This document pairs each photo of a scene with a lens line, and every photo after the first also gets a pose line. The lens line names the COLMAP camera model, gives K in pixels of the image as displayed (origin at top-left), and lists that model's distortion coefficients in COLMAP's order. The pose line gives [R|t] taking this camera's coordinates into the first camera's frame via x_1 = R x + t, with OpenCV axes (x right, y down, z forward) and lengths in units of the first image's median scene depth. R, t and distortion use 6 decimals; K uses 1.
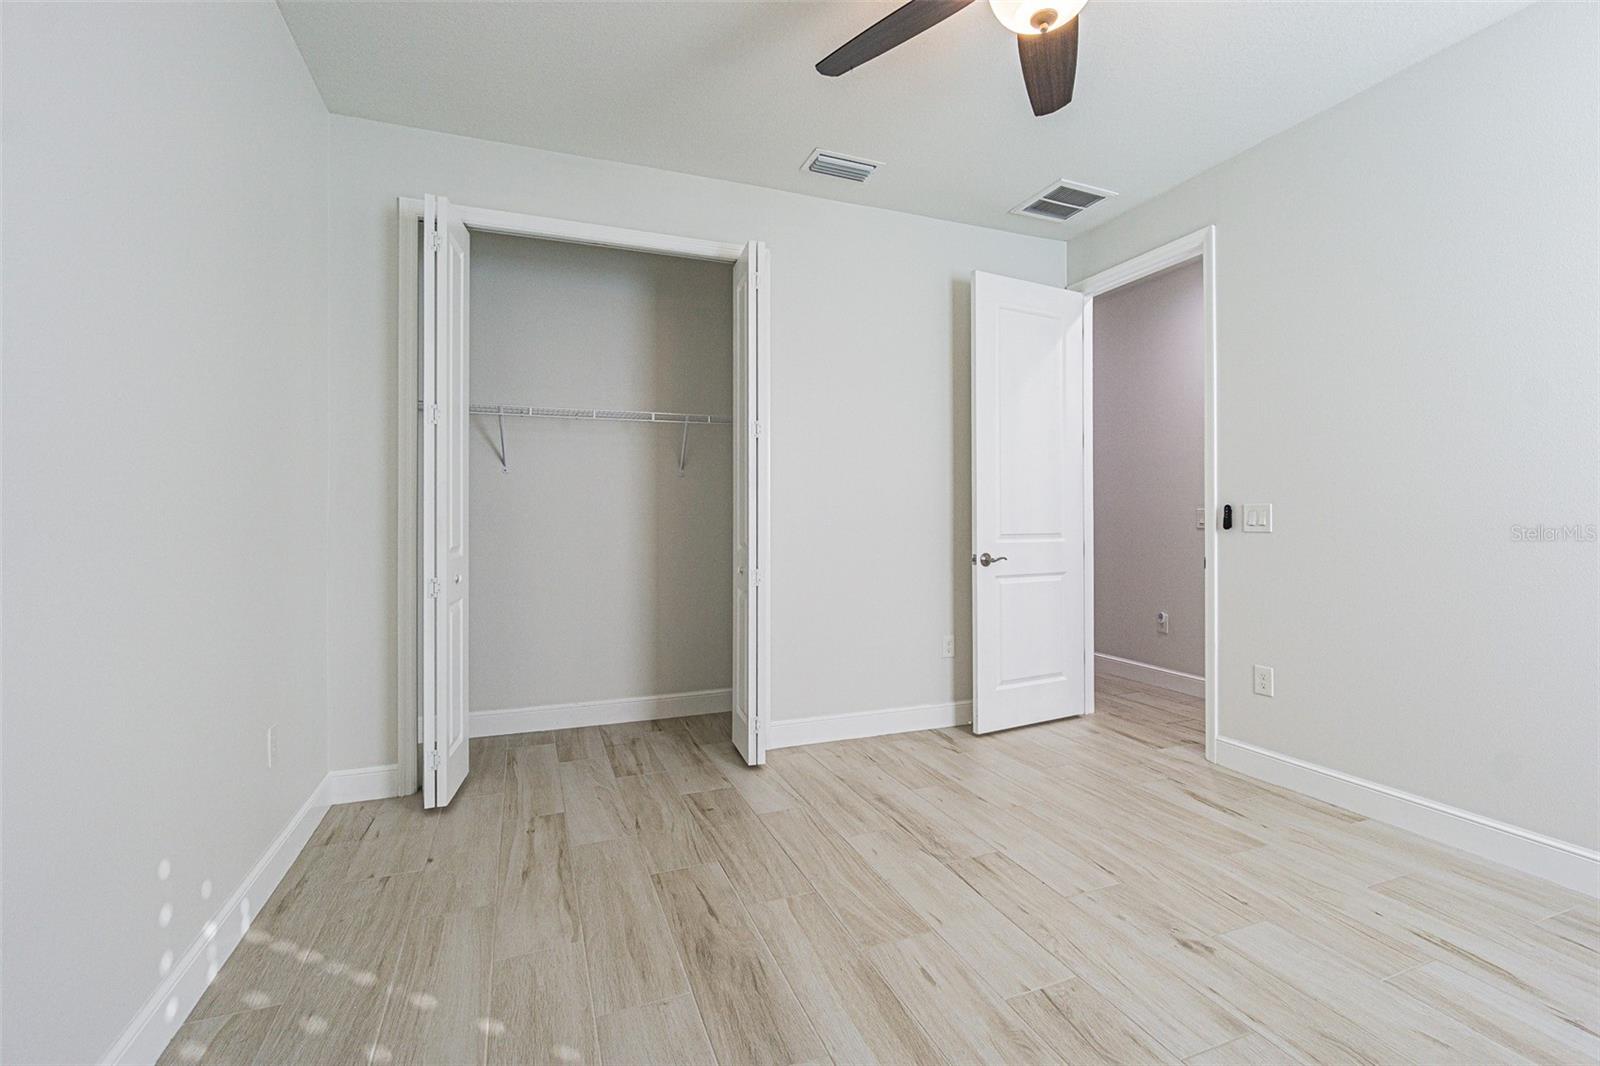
lens RADIAL K [[686.3, 0, 798.4], [0, 686.3, 526.0], [0, 0, 1]] dist [-0.006571, 0.001415]
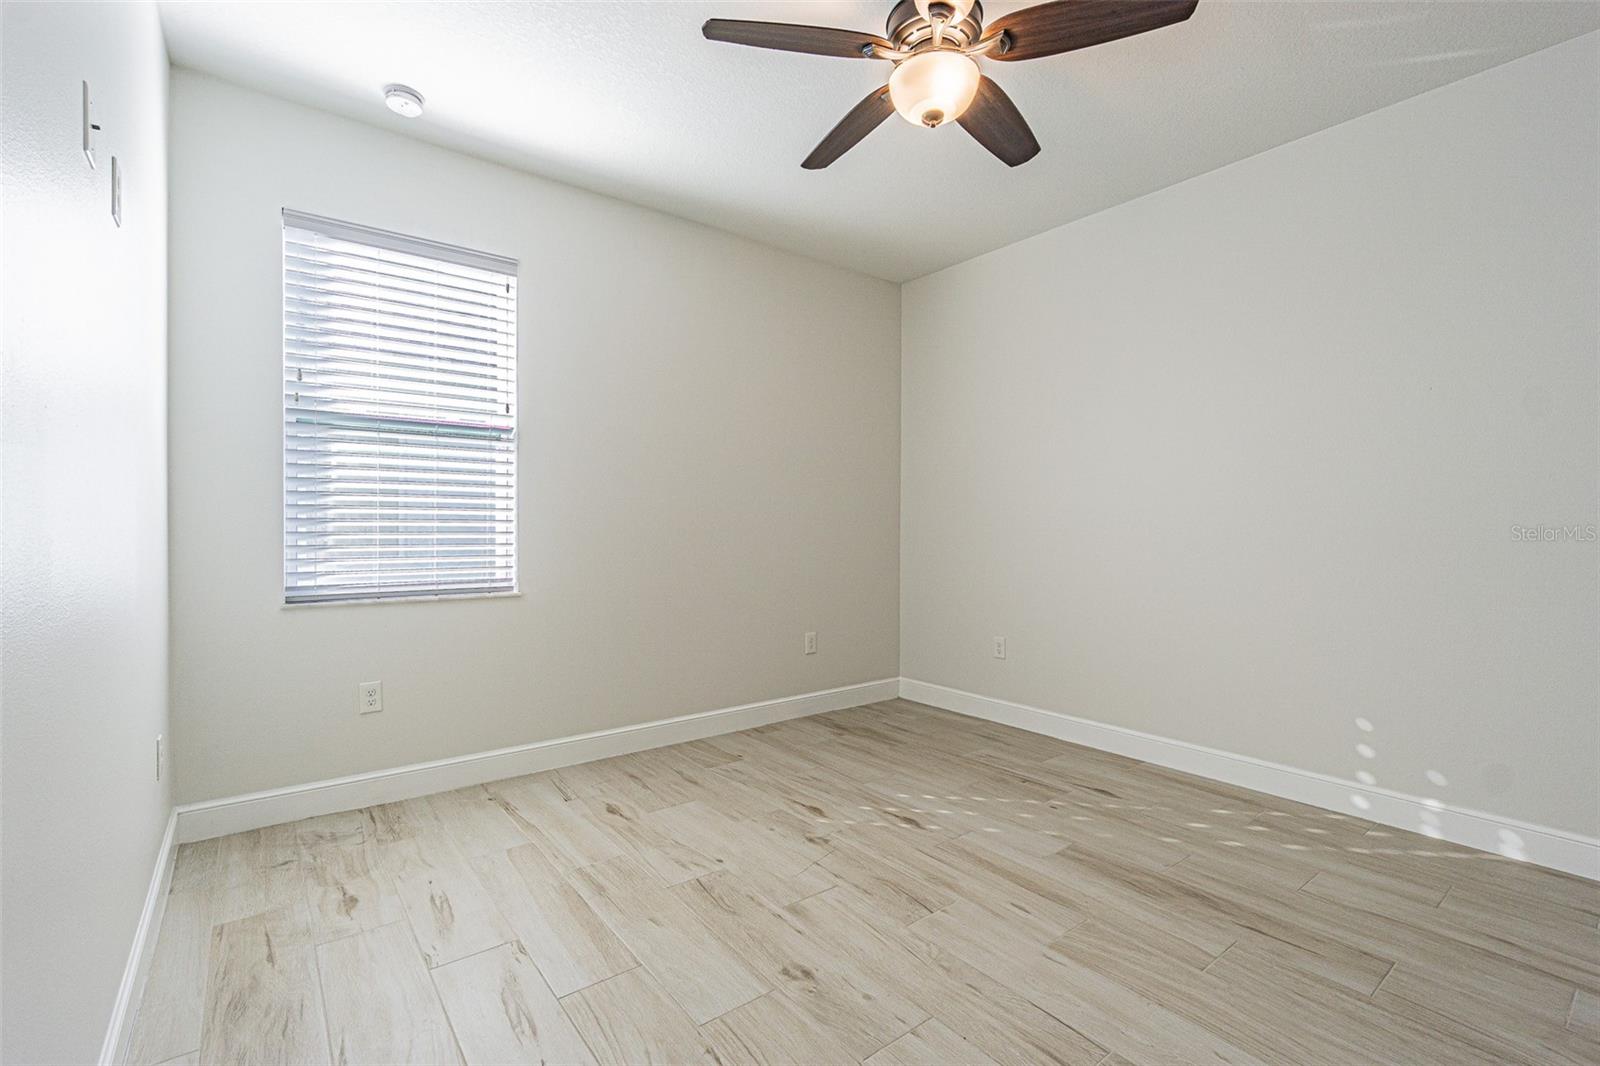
lens RADIAL K [[686.3, 0, 794.4], [0, 686.3, 531.9], [0, 0, 1]] dist [-0.006571, 0.001415]
pose [[-0.958876, -0.003562, -0.283804, 0.799595], [-0.004523, 0.999986, 0.002731, -0.005282], [0.283790, 0.003902, -0.958878, 1.782928]]
